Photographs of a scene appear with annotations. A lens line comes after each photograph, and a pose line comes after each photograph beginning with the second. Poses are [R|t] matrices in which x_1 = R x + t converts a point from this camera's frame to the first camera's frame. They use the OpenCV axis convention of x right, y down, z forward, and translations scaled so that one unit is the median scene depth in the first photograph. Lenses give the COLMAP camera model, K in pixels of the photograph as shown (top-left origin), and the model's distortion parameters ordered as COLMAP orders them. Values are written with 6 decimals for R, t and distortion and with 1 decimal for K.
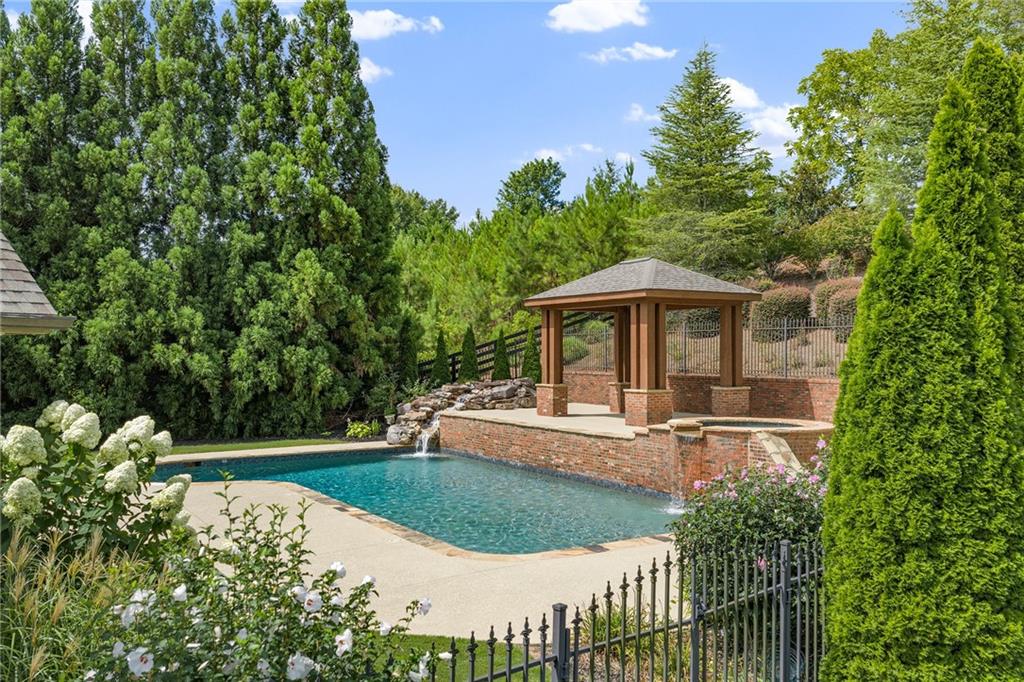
lens RADIAL K [[854.0, 0, 511.4], [0, 854.0, 344.6], [0, 0, 1]] dist [-0.008755, -0.002419]
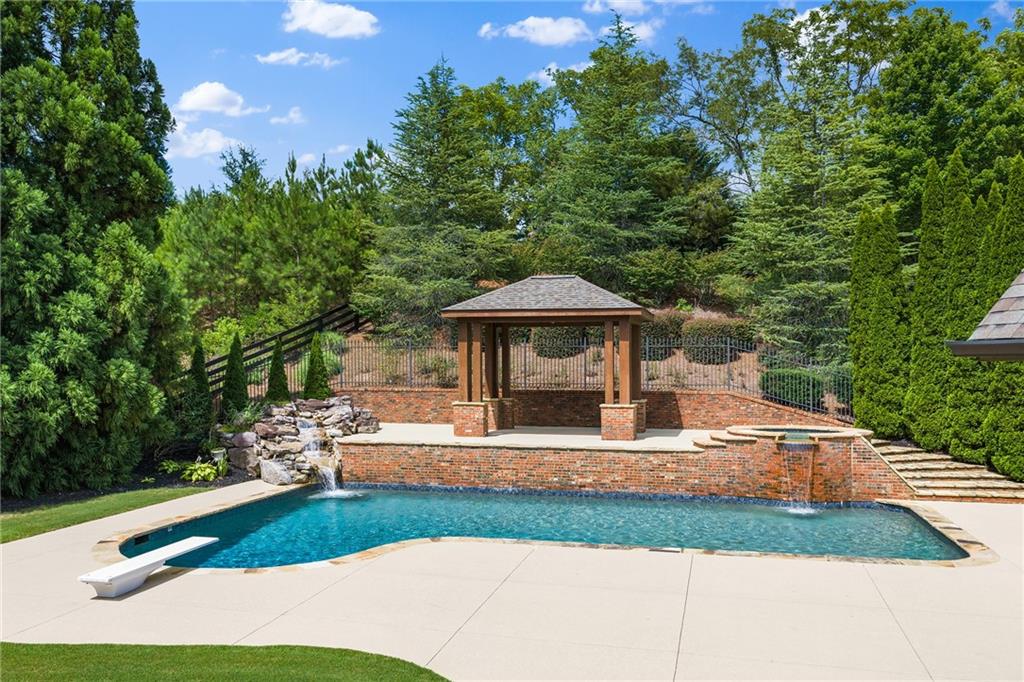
lens RADIAL K [[854.0, 0, 517.3], [0, 854.0, 343.3], [0, 0, 1]] dist [-0.008755, -0.002419]
pose [[0.710359, 0.017119, 0.703631, -0.534112], [-0.008631, 0.999841, -0.015612, -0.003740], [-0.703786, 0.005017, 0.710394, 0.278938]]
